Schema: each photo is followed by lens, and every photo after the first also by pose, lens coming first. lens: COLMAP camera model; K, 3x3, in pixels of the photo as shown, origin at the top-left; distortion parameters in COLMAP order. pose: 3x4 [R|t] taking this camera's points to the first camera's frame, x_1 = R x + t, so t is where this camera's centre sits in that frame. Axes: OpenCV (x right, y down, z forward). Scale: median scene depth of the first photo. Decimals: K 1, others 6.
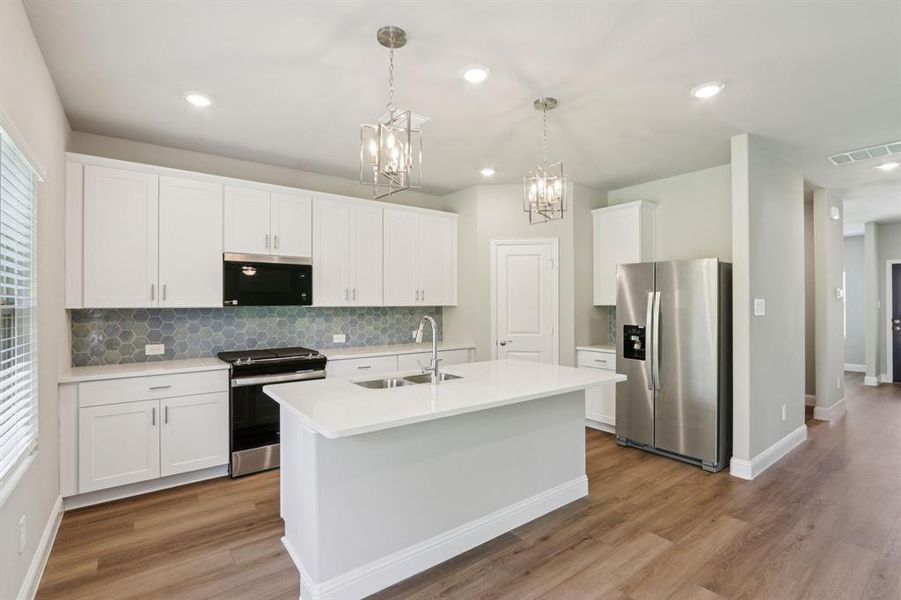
lens RADIAL K [[418.0, 0, 455.9], [0, 418.0, 301.9], [0, 0, 1]] dist [-0.016461, 0.002661]
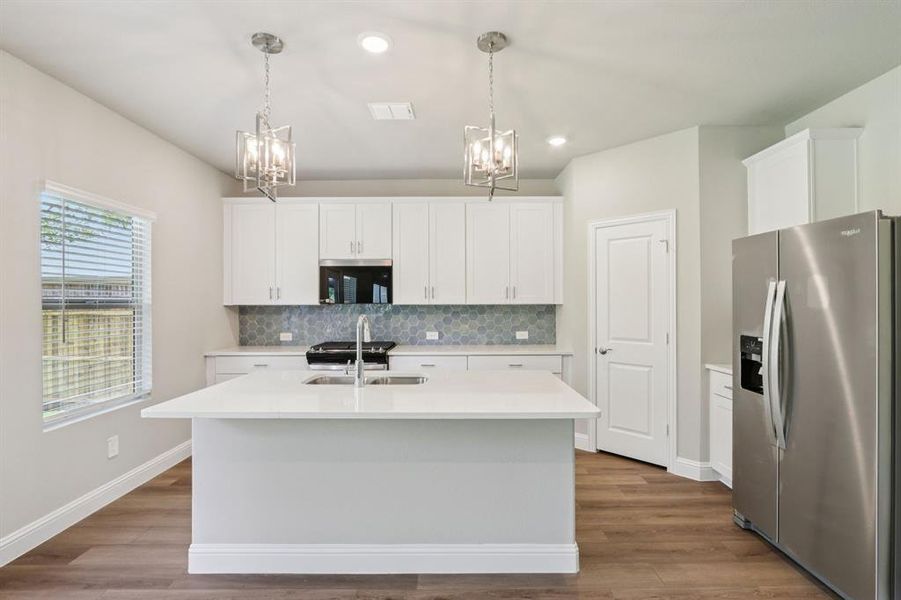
lens RADIAL K [[418.0, 0, 456.2], [0, 418.0, 300.9], [0, 0, 1]] dist [-0.016461, 0.002661]
pose [[0.796088, -0.002406, -0.605176, 0.459298], [0.004009, 0.999991, 0.001297, 0.001367], [0.605168, -0.003459, 0.796090, 0.253662]]
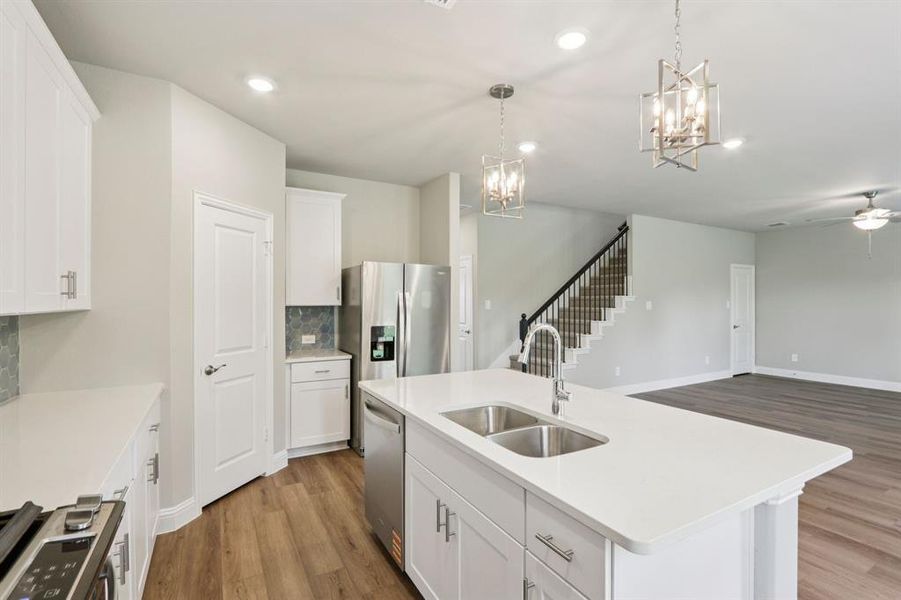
lens RADIAL K [[418.0, 0, 458.9], [0, 418.0, 299.0], [0, 0, 1]] dist [-0.016461, 0.002661]
pose [[0.133783, 0.007041, 0.990986, -0.529607], [-0.004781, 0.999968, -0.006459, -0.001378], [-0.990999, -0.003873, 0.133812, 0.710347]]
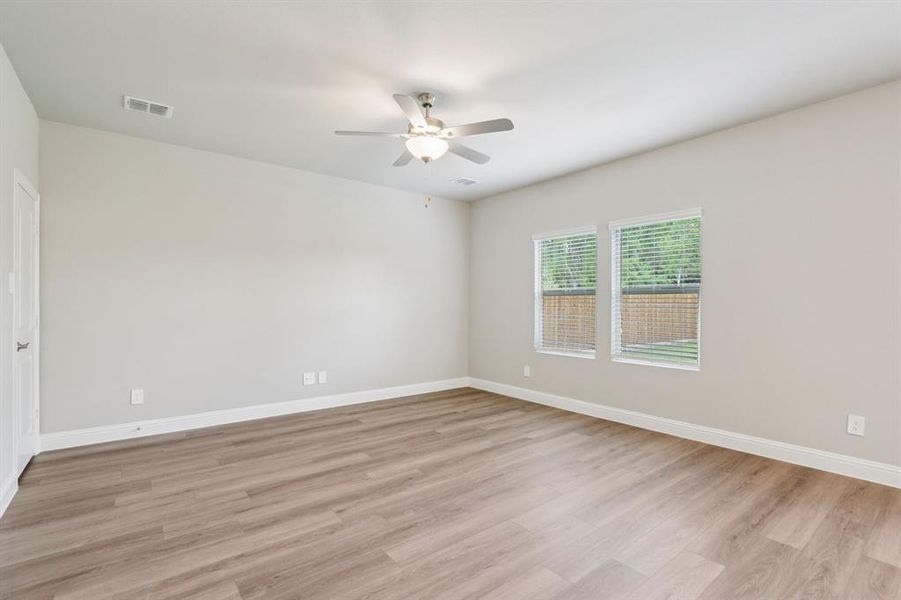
lens RADIAL K [[418.0, 0, 454.7], [0, 418.0, 303.8], [0, 0, 1]] dist [-0.016461, 0.002661]
pose [[-0.999953, -0.001582, -0.009523, 0.912128], [-0.001489, 0.999951, -0.009761, 0.046163], [0.009538, -0.009747, -0.999907, 0.378049]]
